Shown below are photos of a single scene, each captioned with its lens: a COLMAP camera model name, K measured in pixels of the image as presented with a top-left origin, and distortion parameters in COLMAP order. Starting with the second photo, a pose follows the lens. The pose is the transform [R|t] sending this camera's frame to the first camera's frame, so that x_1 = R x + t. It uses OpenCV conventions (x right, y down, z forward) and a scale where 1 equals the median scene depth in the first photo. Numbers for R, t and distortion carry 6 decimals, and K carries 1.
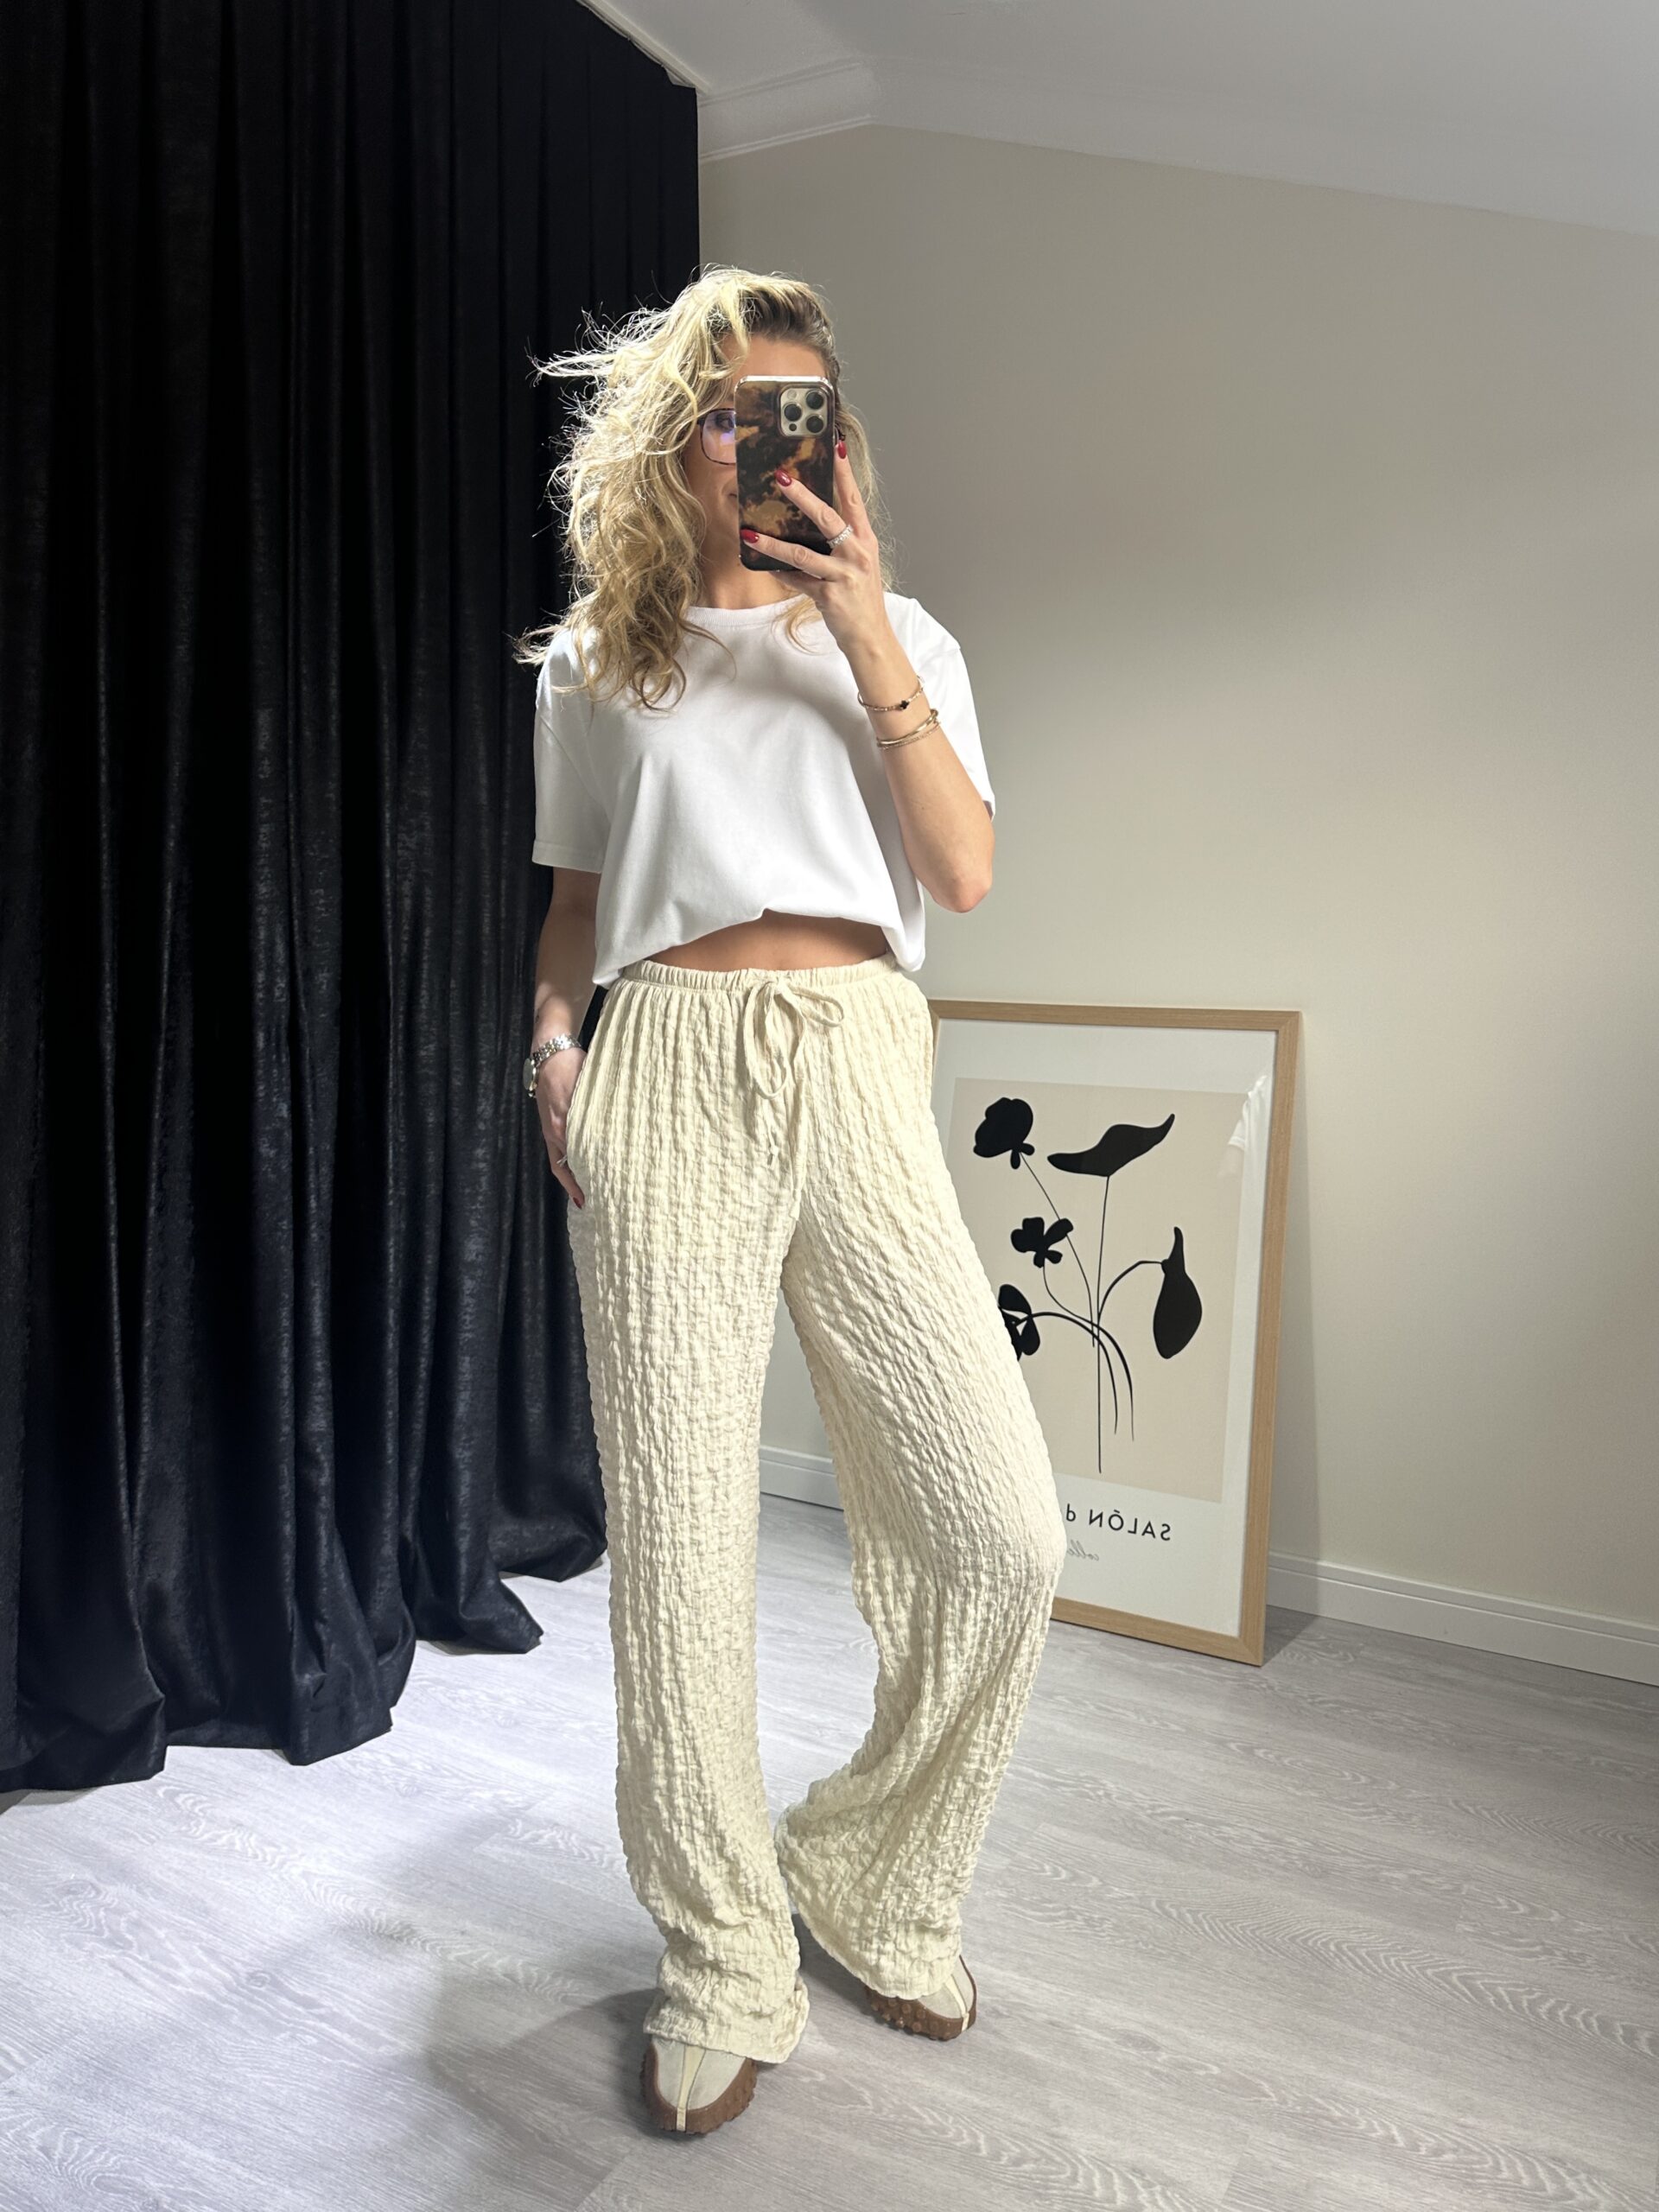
lens RADIAL K [[1551.9, 0, 842.6], [0, 1551.9, 927.8], [0, 0, 1]] dist [-0.020804, -0.000712]
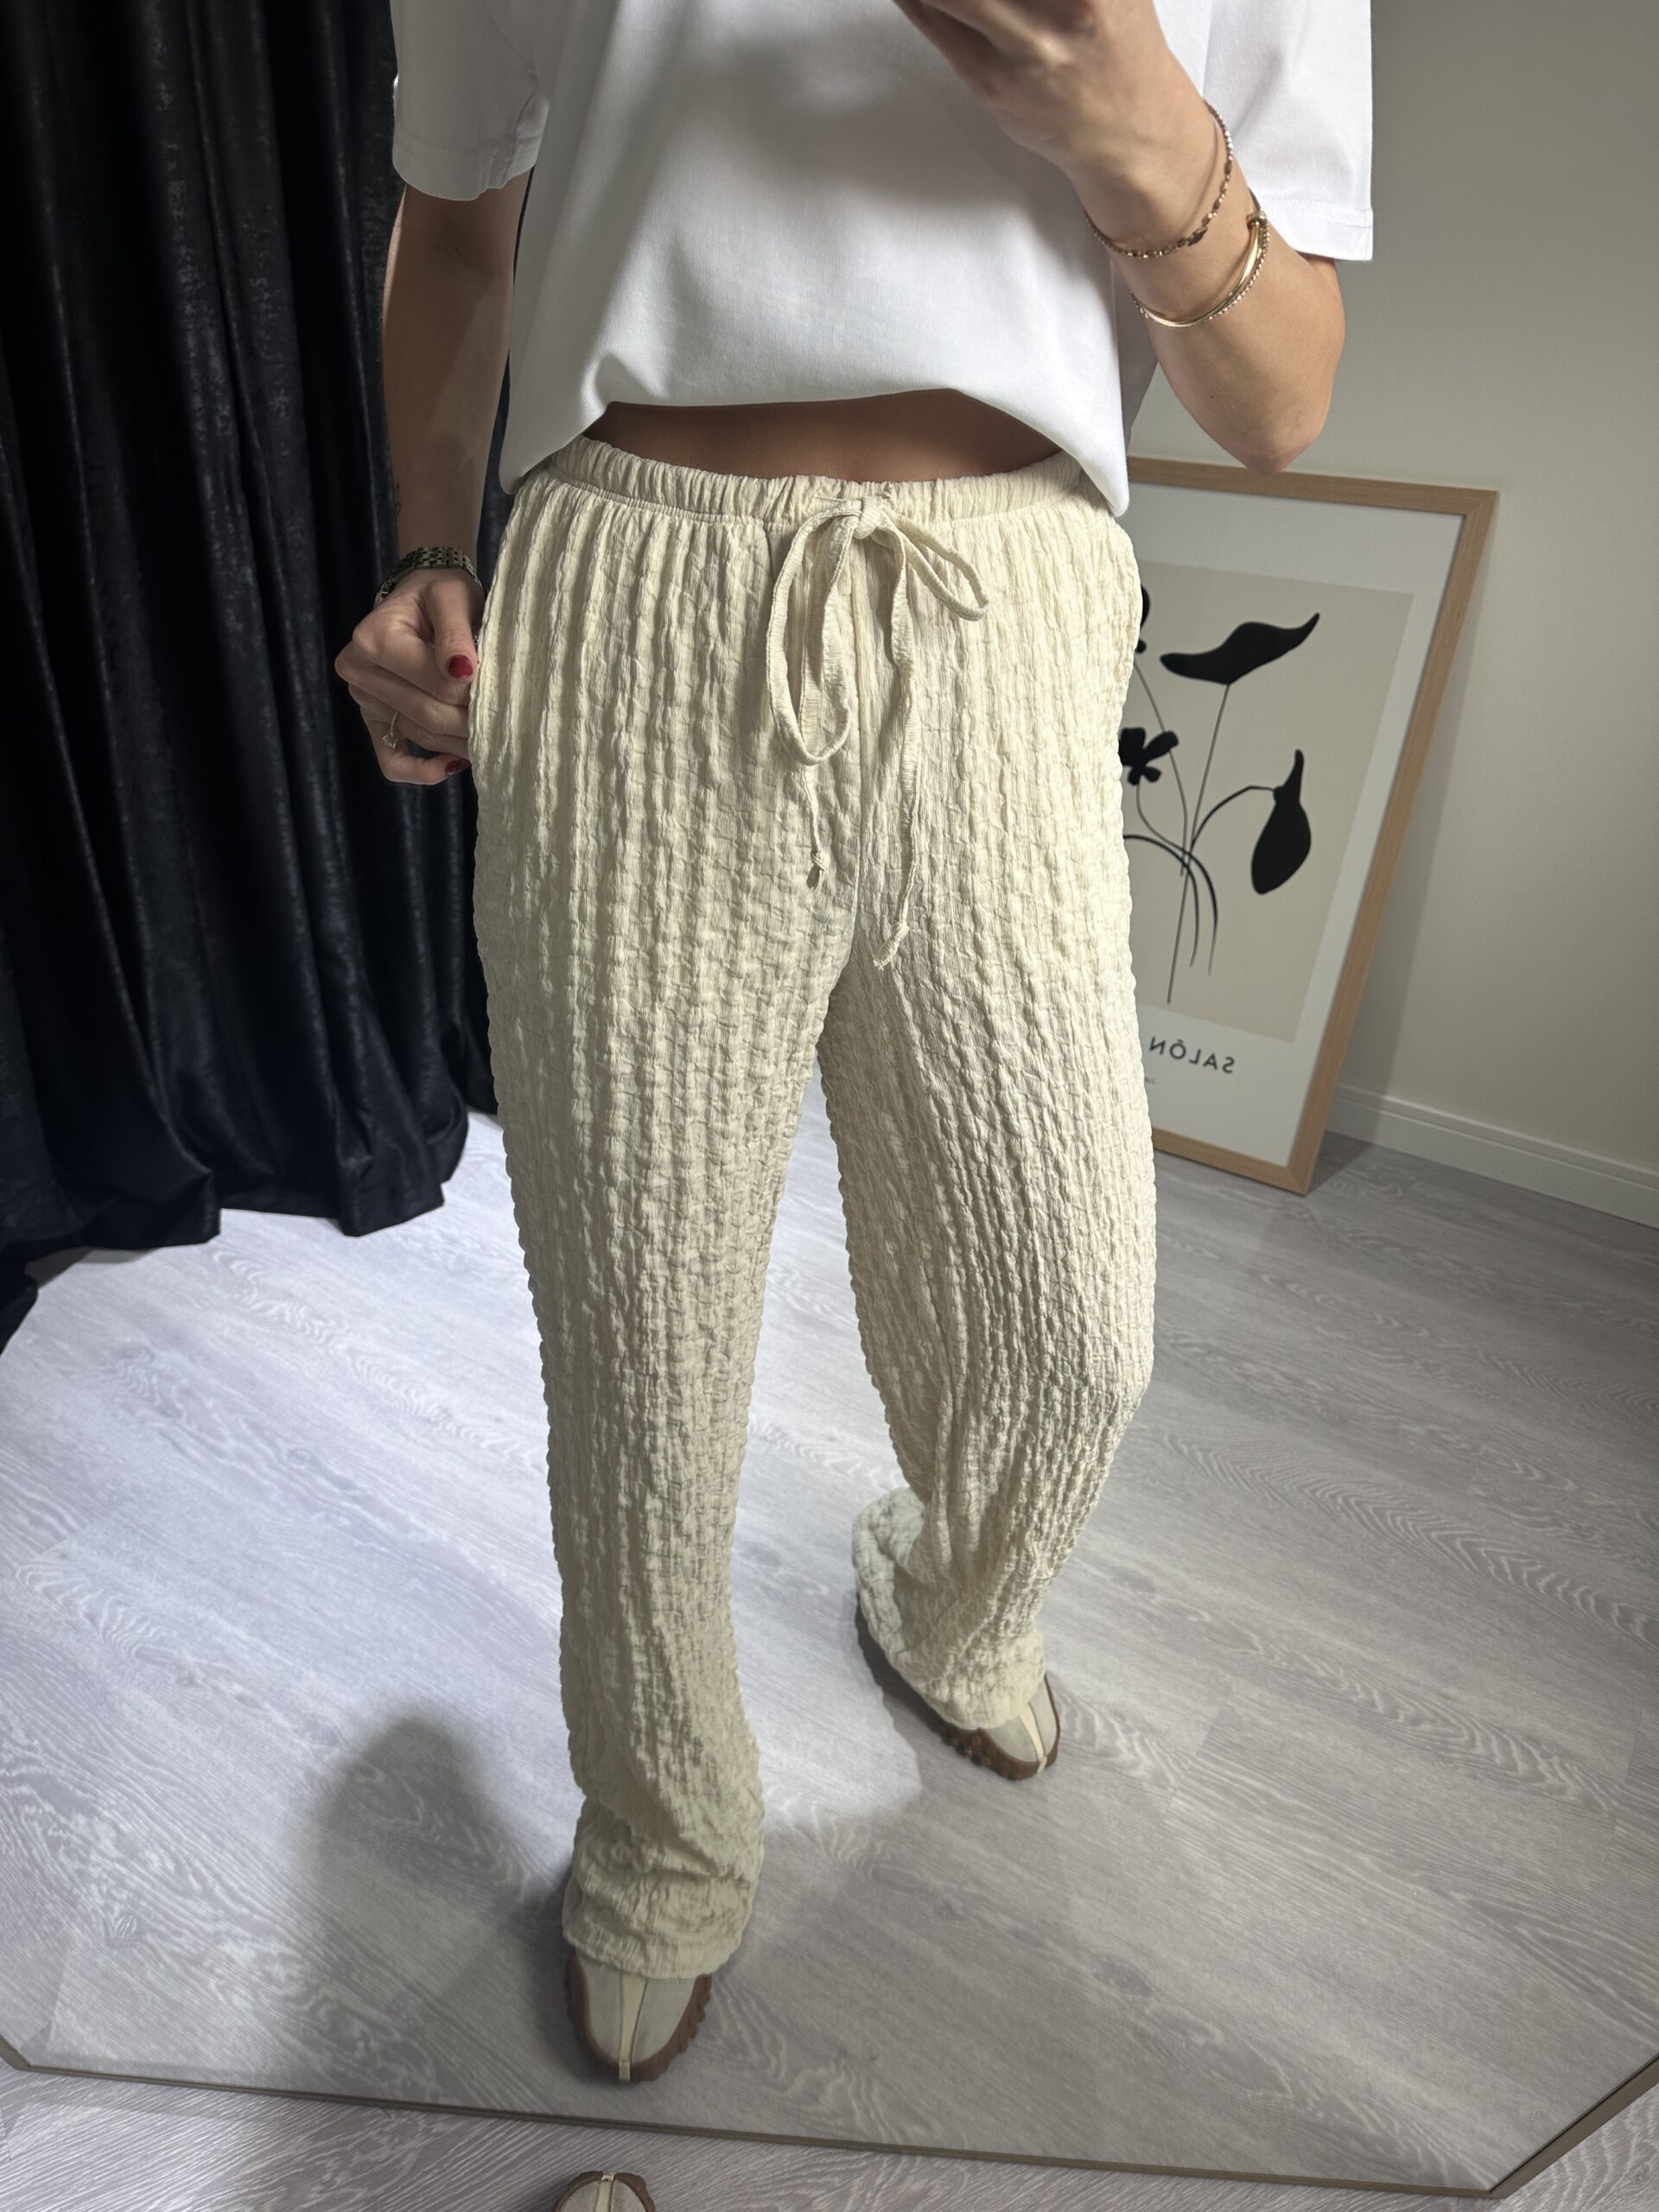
lens RADIAL K [[1551.2, 0, 833.3], [0, 1551.2, 1102.6], [0, 0, 1]] dist [0.011043, -0.026775]
pose [[0.996541, 0.066936, -0.049250, 0.017015], [-0.037893, 0.893455, 0.447551, -0.017280], [0.073960, -0.444136, 0.892901, 0.165188]]
